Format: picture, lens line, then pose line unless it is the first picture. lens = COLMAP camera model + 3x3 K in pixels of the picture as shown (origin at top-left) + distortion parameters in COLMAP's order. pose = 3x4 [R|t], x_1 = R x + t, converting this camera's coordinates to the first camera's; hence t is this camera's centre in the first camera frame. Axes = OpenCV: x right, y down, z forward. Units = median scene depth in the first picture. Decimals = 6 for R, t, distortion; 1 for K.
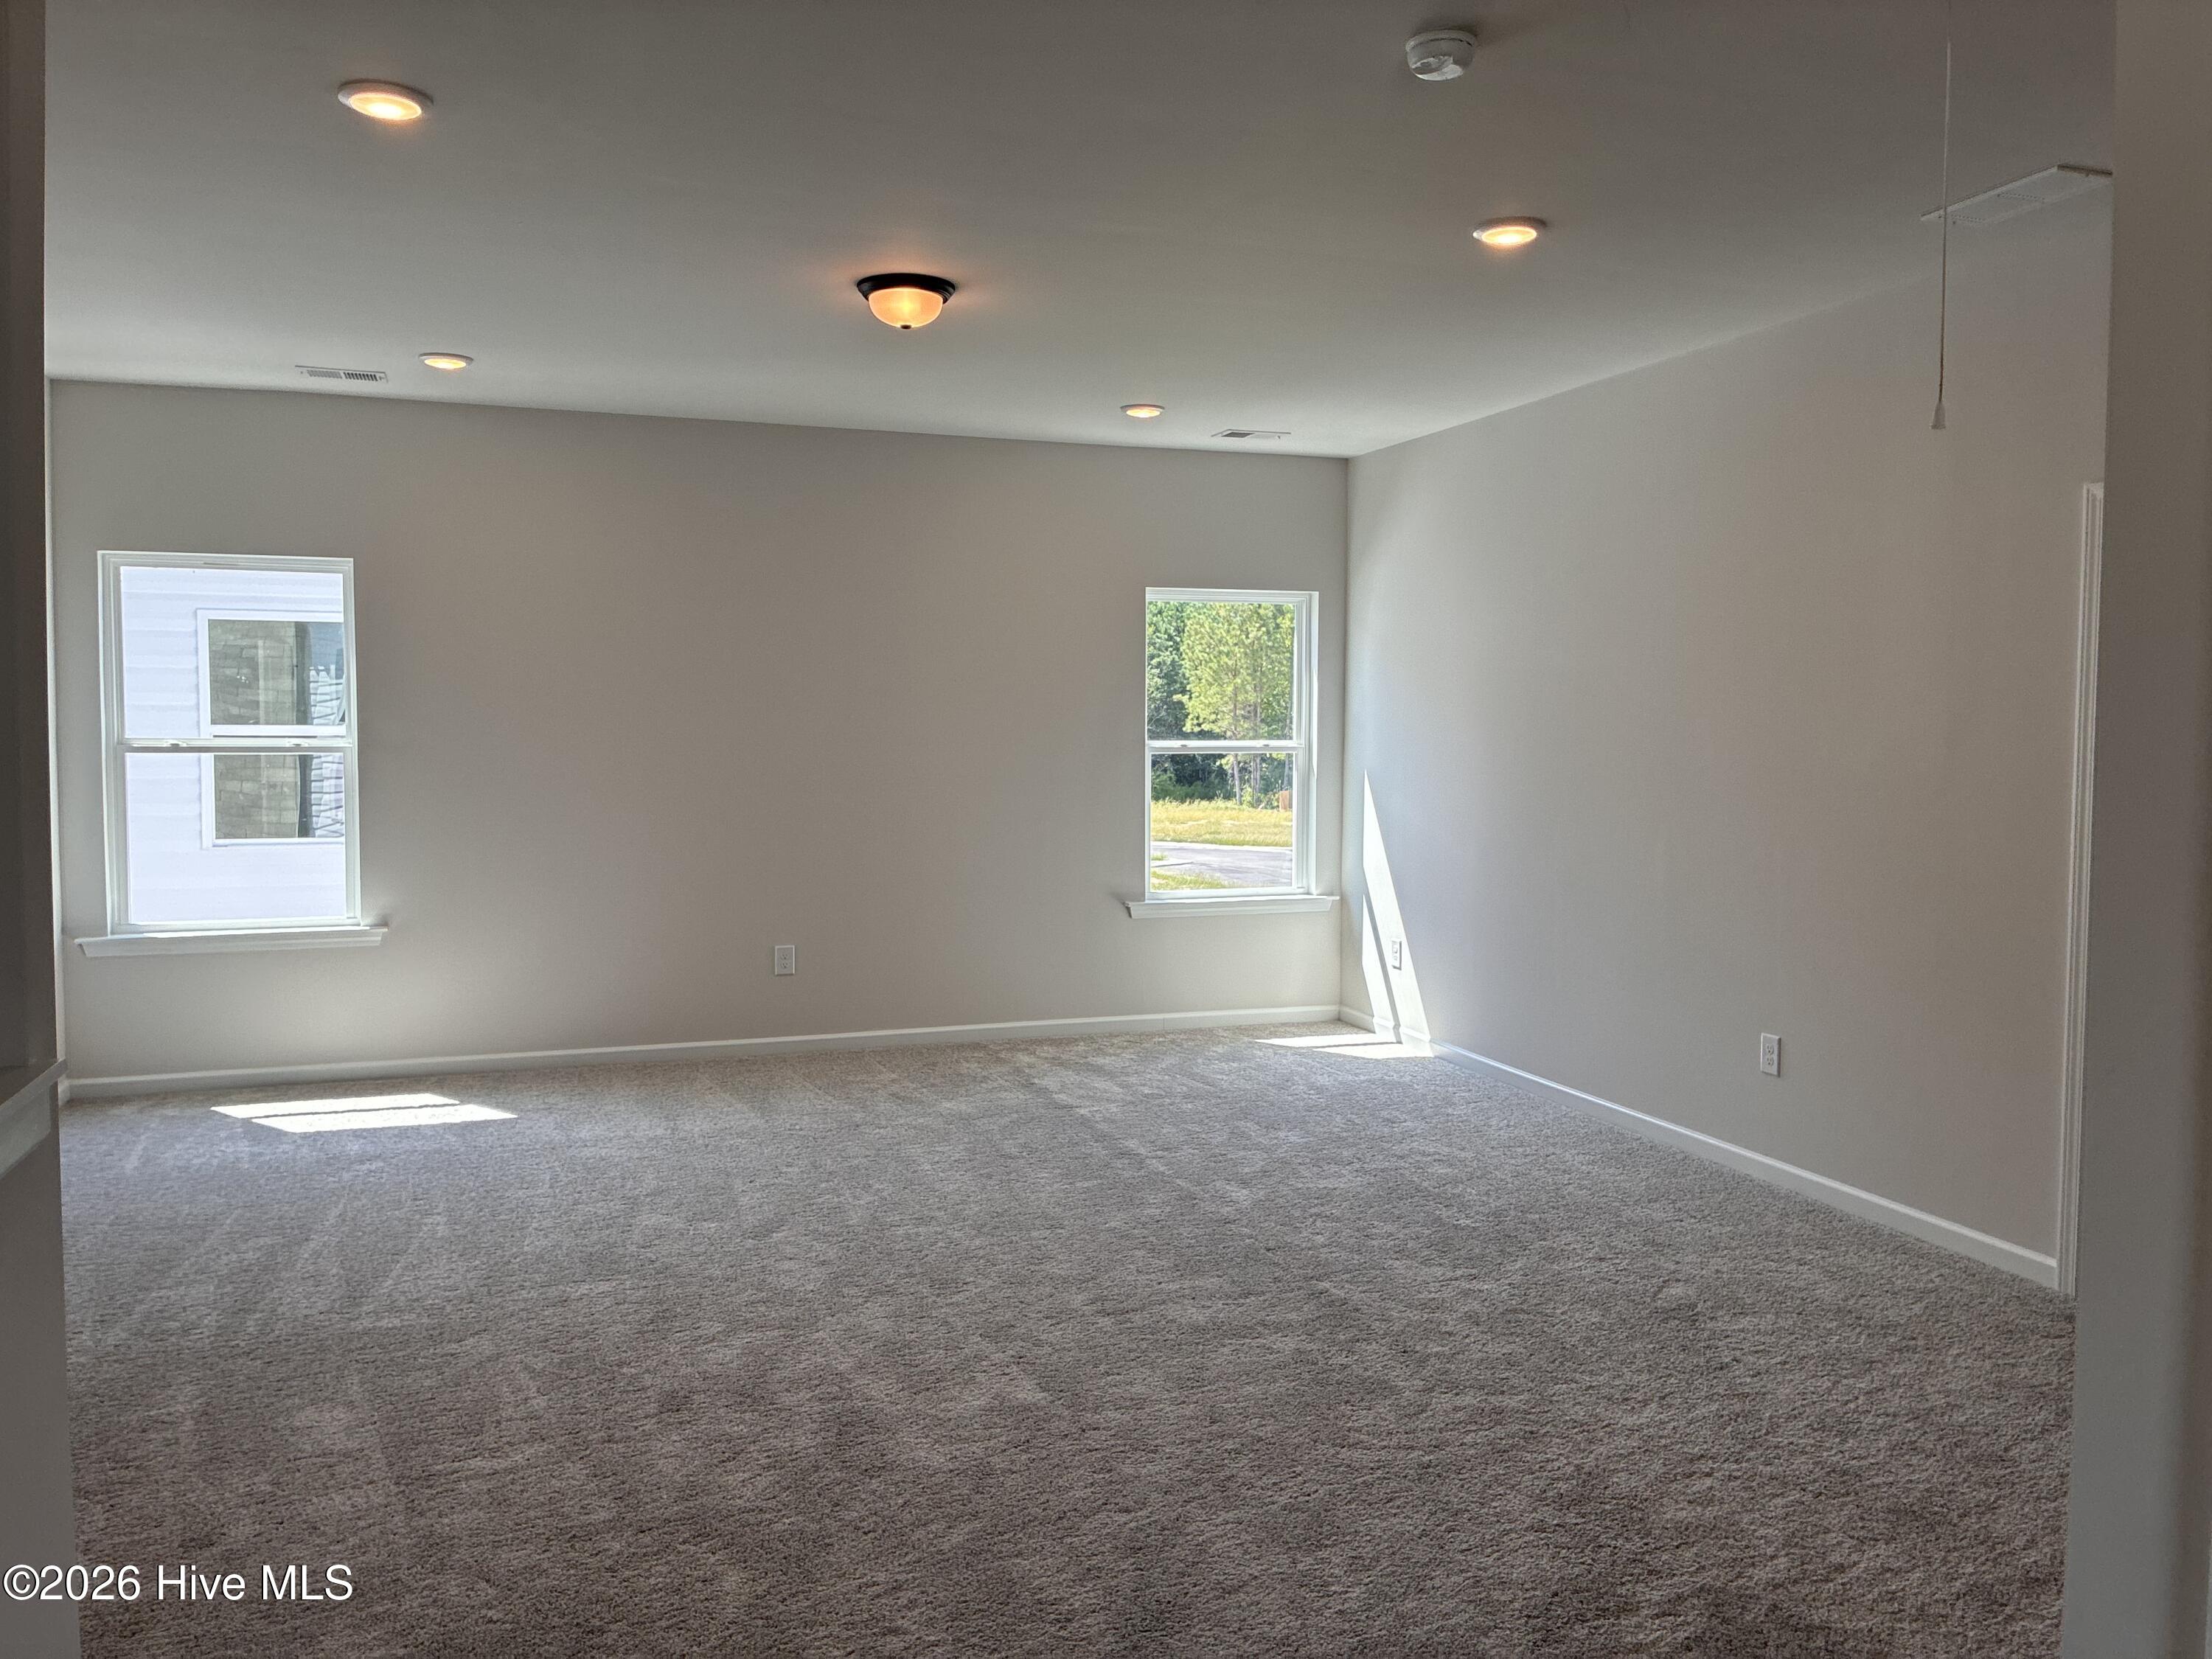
lens RADIAL K [[1683.2, 0, 1093.2], [0, 1683.2, 821.2], [0, 0, 1]] dist [0.022602, 0.000139]
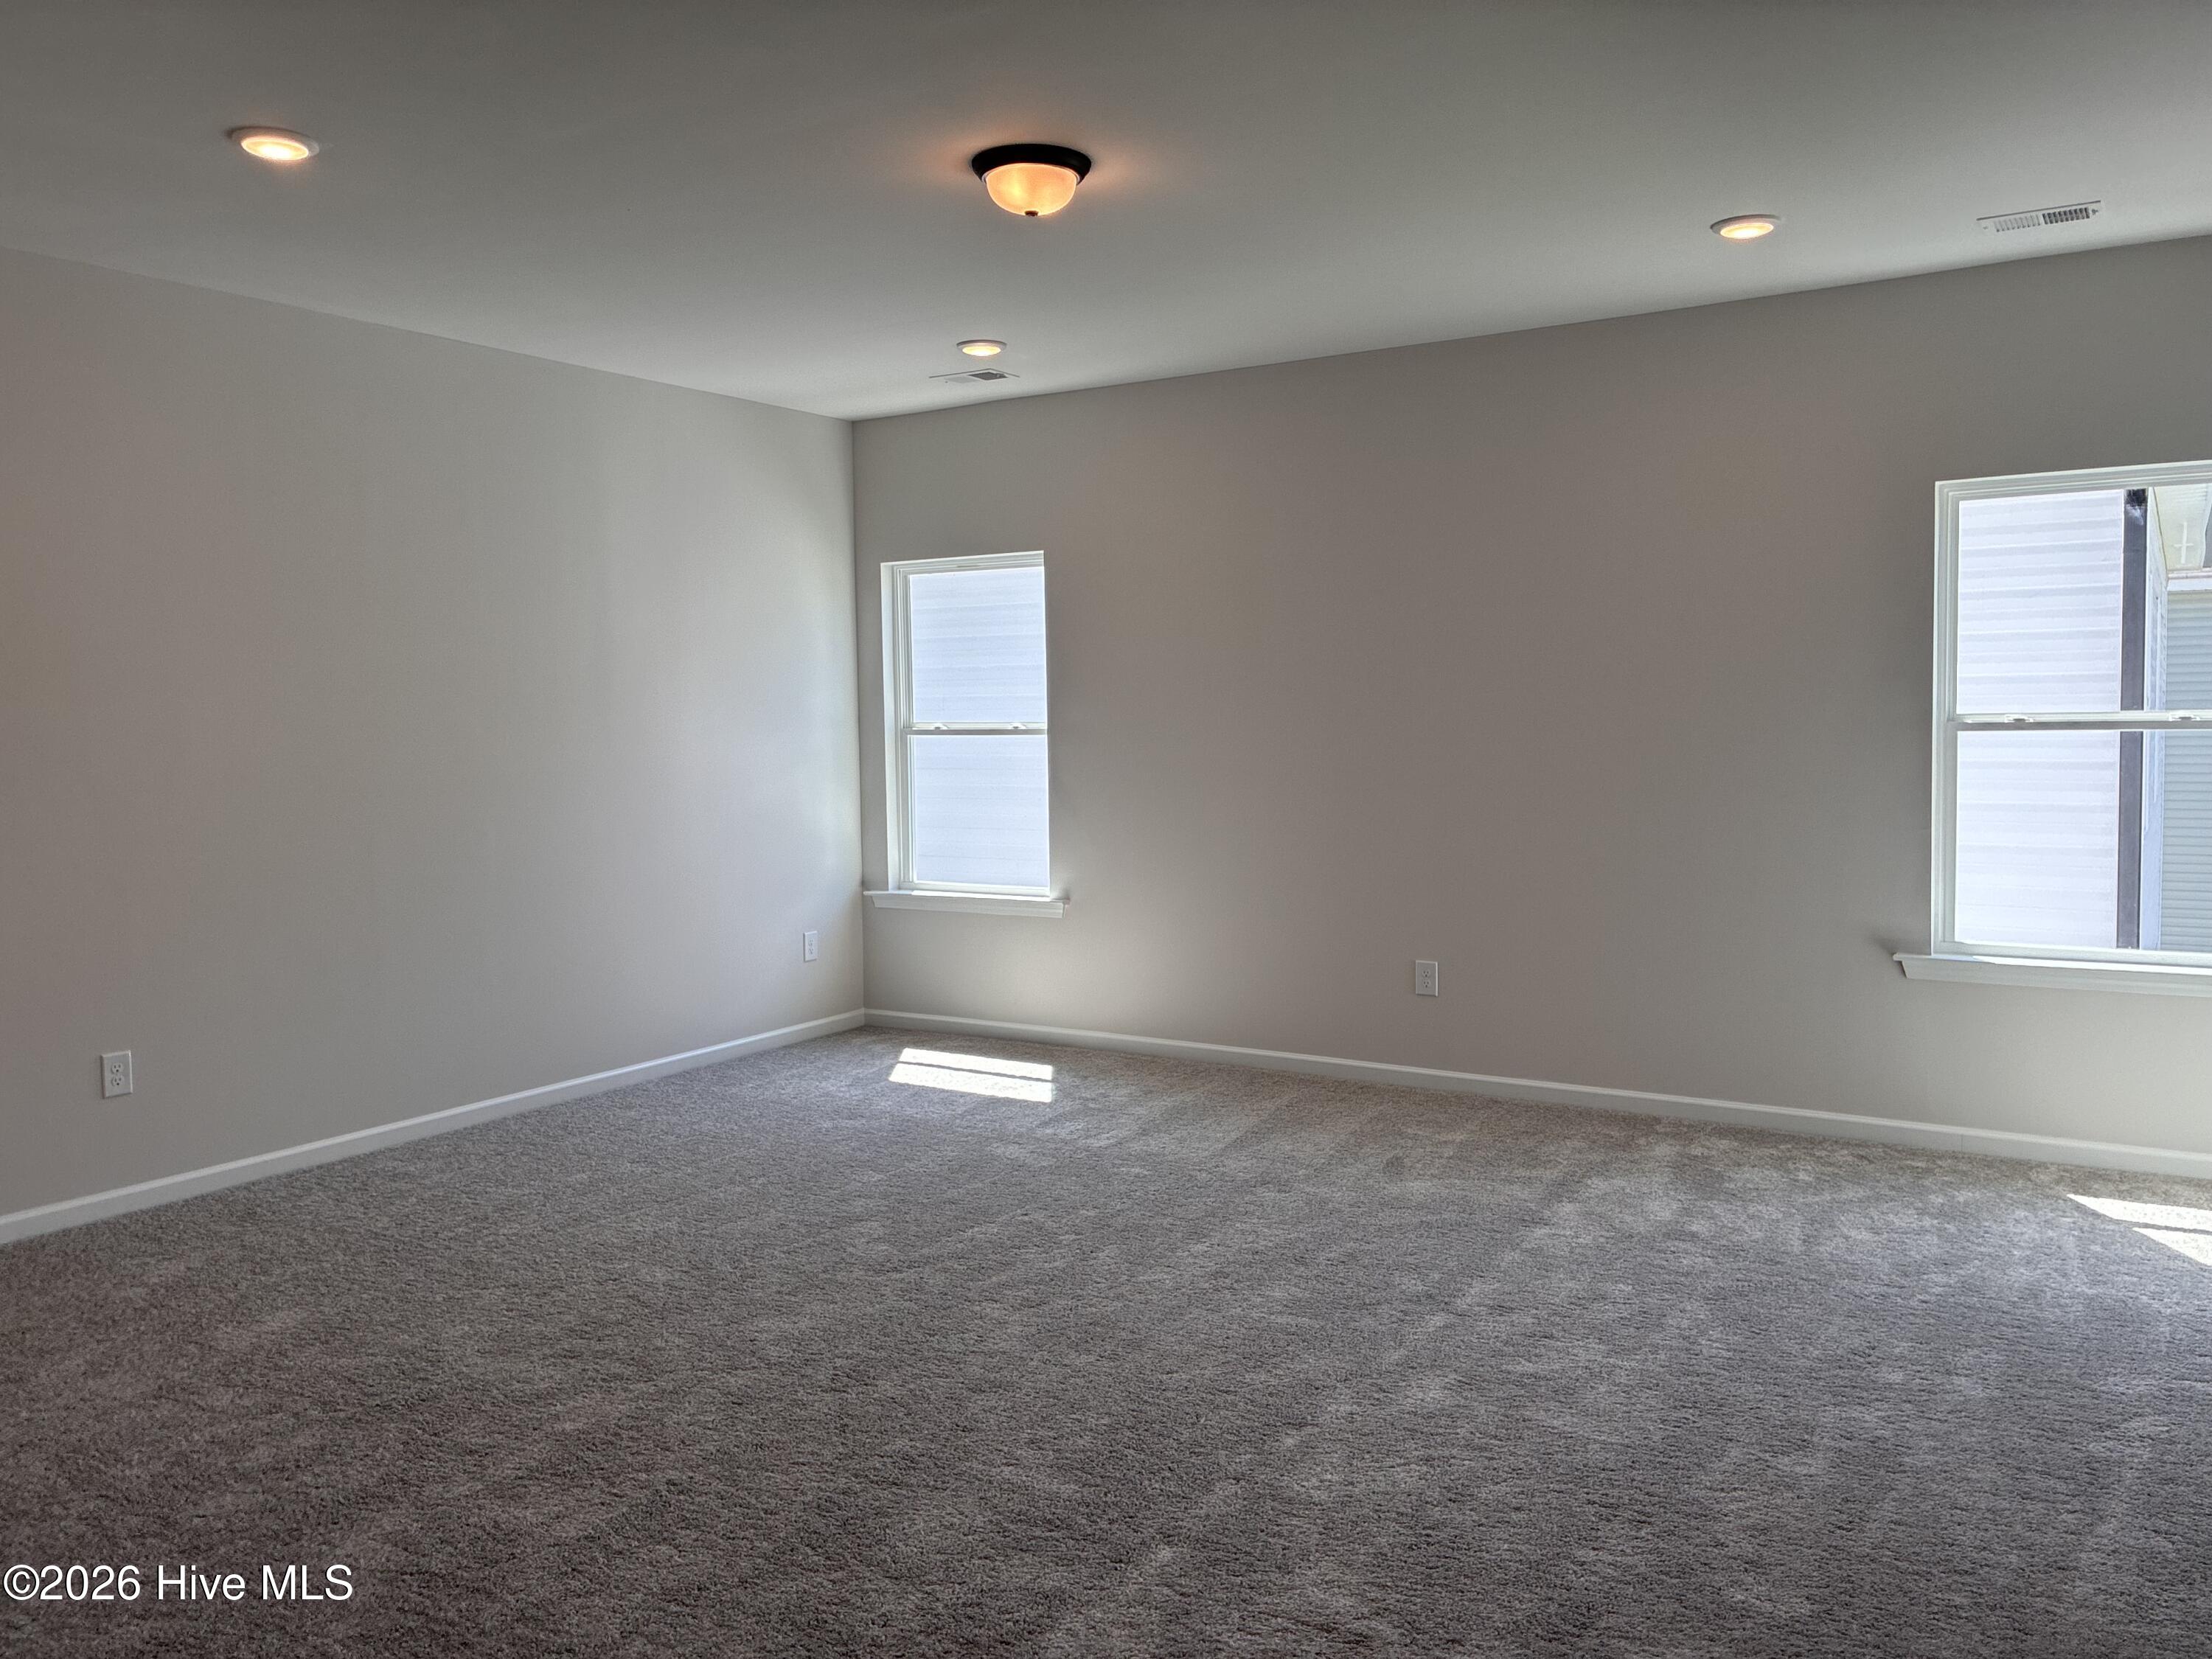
lens RADIAL K [[1683.2, 0, 1093.2], [0, 1683.2, 821.2], [0, 0, 1]] dist [0.022602, 0.000139]
pose [[0.620028, 0.038970, -0.783612, 0.421938], [-0.027475, 0.999232, 0.027954, -0.017610], [0.784099, 0.004198, 0.620622, 0.387644]]
